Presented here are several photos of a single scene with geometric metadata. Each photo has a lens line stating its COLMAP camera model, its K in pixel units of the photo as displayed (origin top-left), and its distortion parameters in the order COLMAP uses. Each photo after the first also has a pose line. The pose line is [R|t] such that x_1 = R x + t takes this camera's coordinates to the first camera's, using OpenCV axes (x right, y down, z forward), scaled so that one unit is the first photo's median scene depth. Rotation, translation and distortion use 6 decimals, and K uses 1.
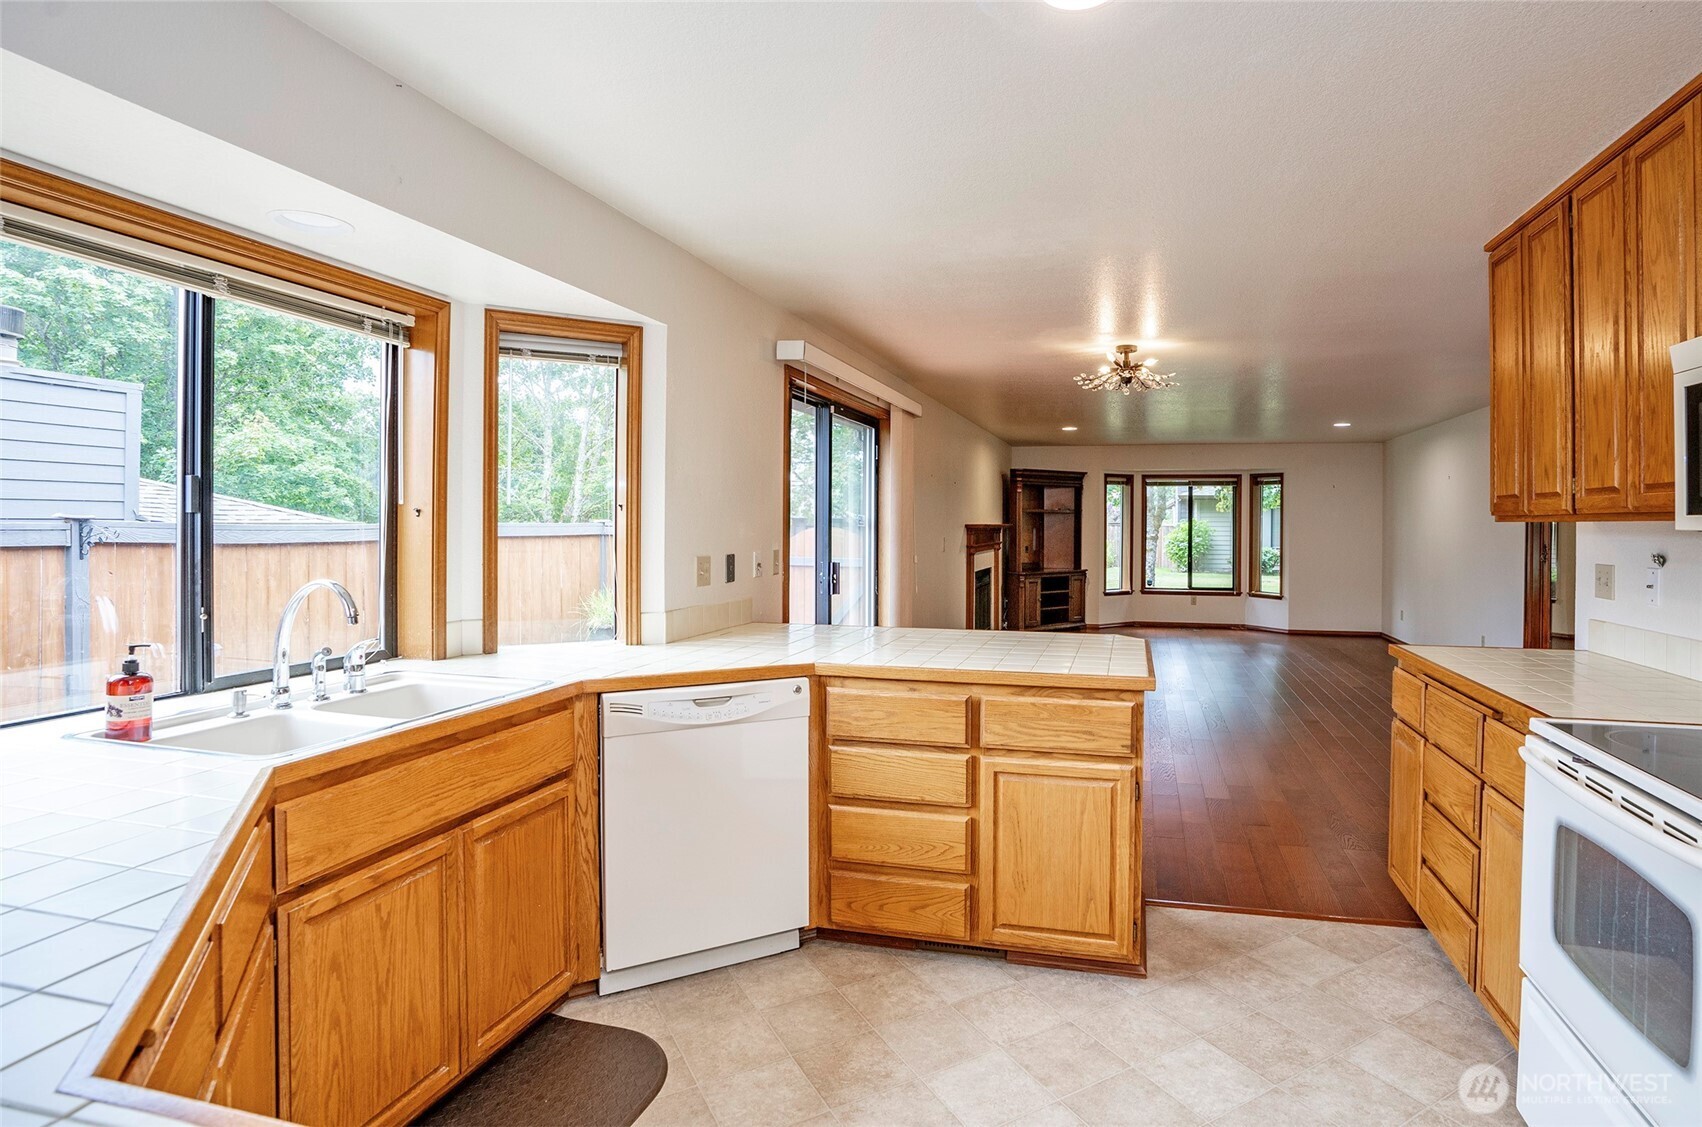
lens RADIAL K [[856.3, 0, 932.9], [0, 856.3, 532.4], [0, 0, 1]] dist [-0.021628, 0.002484]
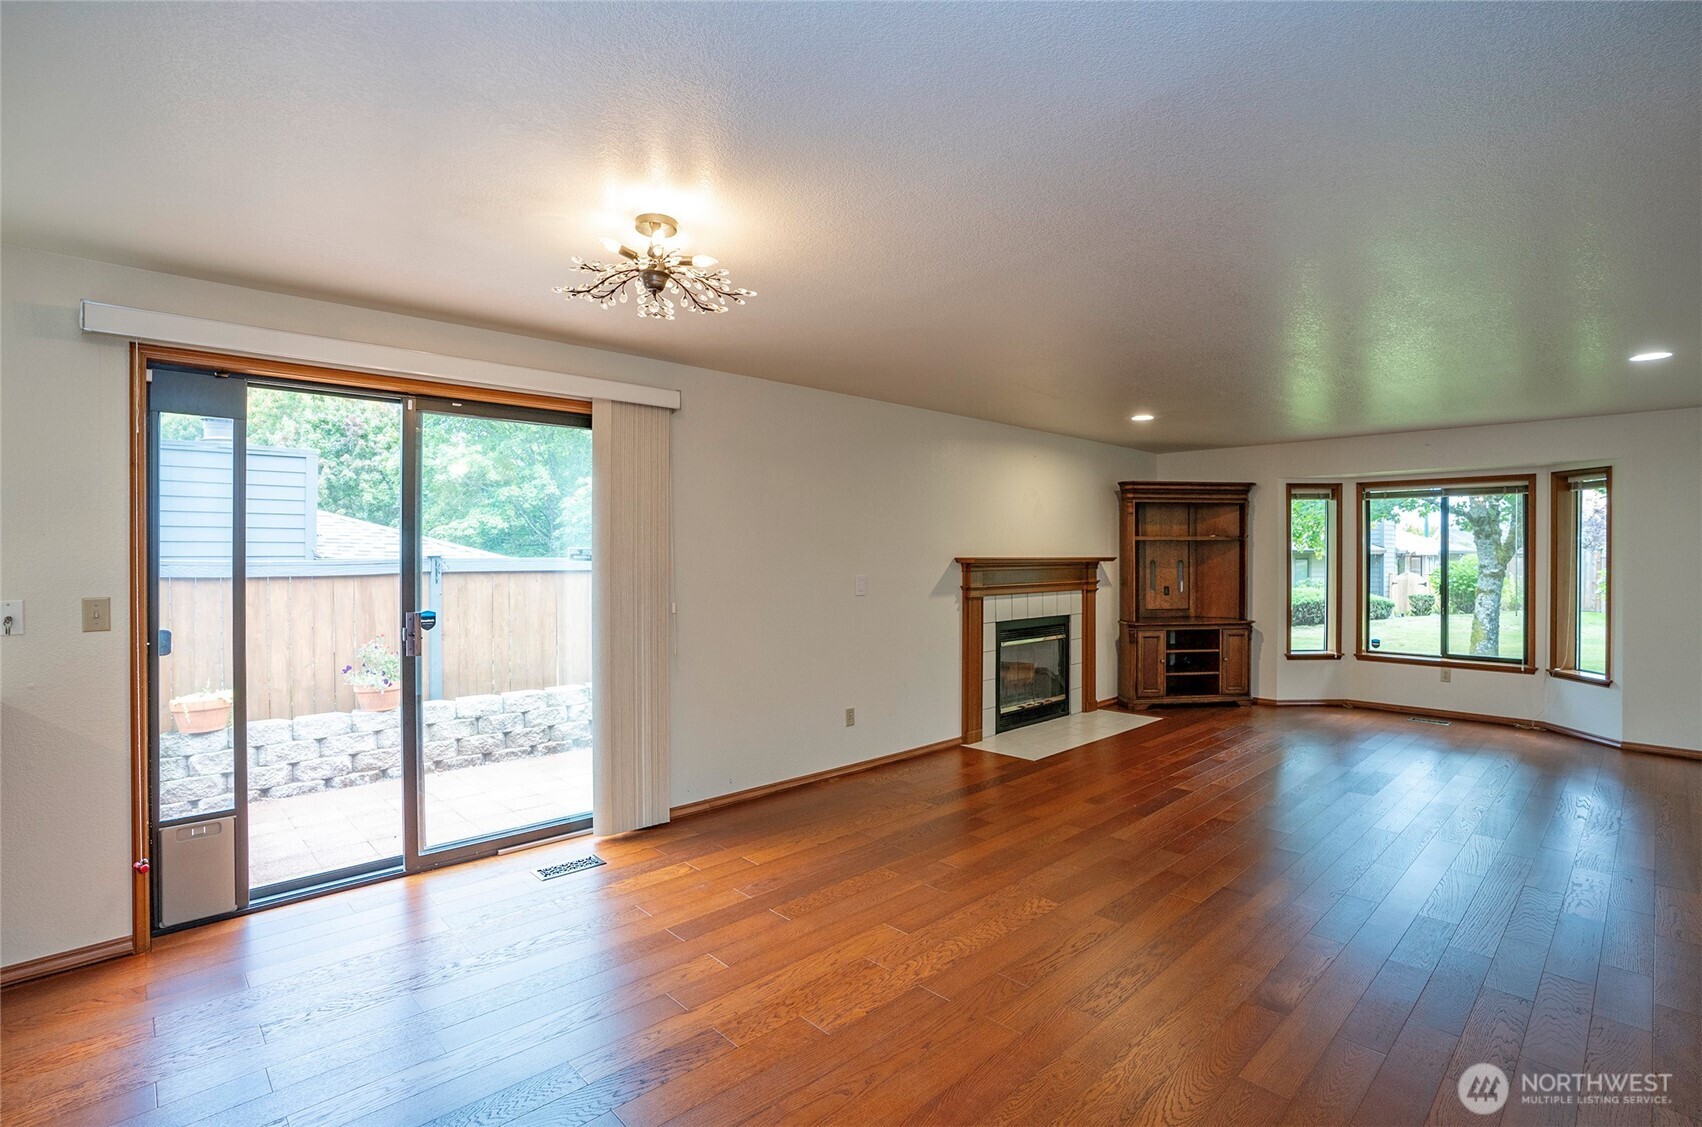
lens RADIAL K [[818.2, 0, 843.4], [0, 818.2, 560.7], [0, 0, 1]] dist [-0.065880, 0.026399]
pose [[0.844974, -0.001294, -0.534805, 0.463187], [-0.001505, 0.999987, -0.004799, -0.004805], [0.534805, 0.004860, 0.844962, 0.497889]]
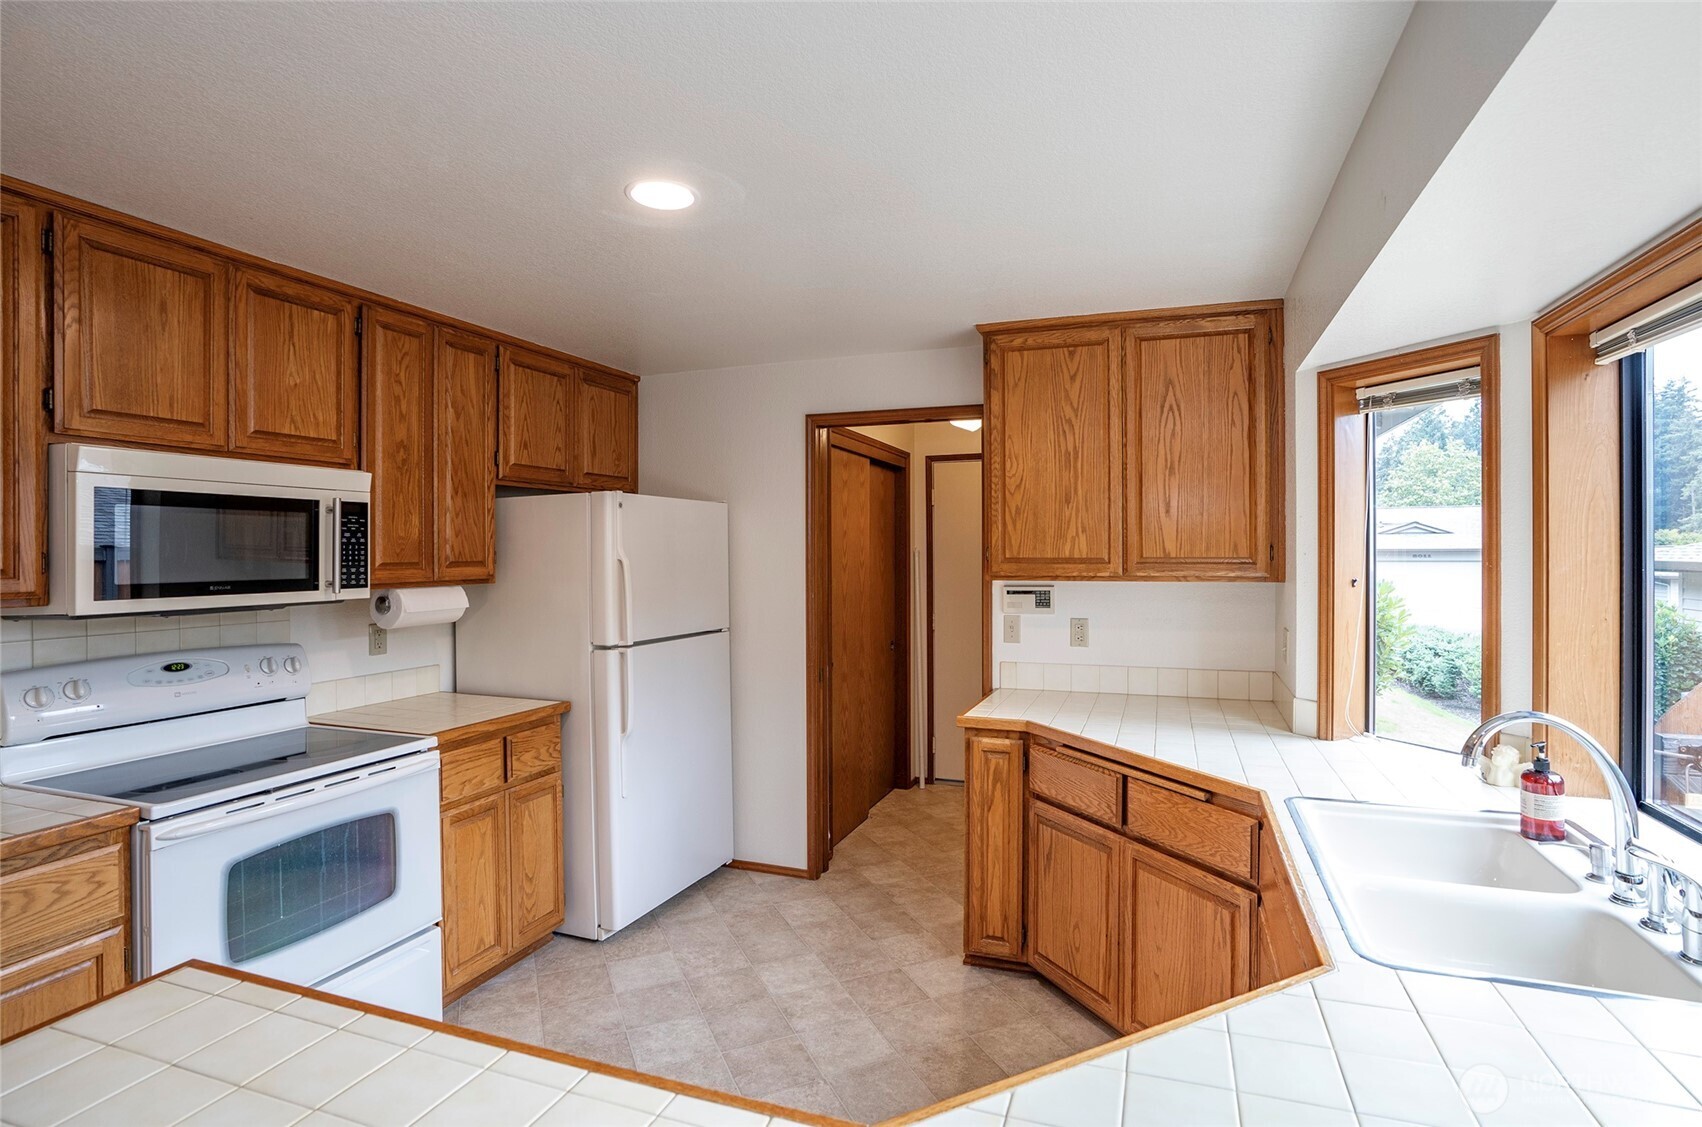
lens RADIAL K [[818.2, 0, 894.6], [0, 818.2, 556.1], [0, 0, 1]] dist [-0.065880, 0.026399]
pose [[-0.995425, -0.001257, 0.095542, -0.077454], [0.000533, 0.999825, 0.018711, -0.028691], [-0.095549, 0.018676, -0.995250, 0.562755]]
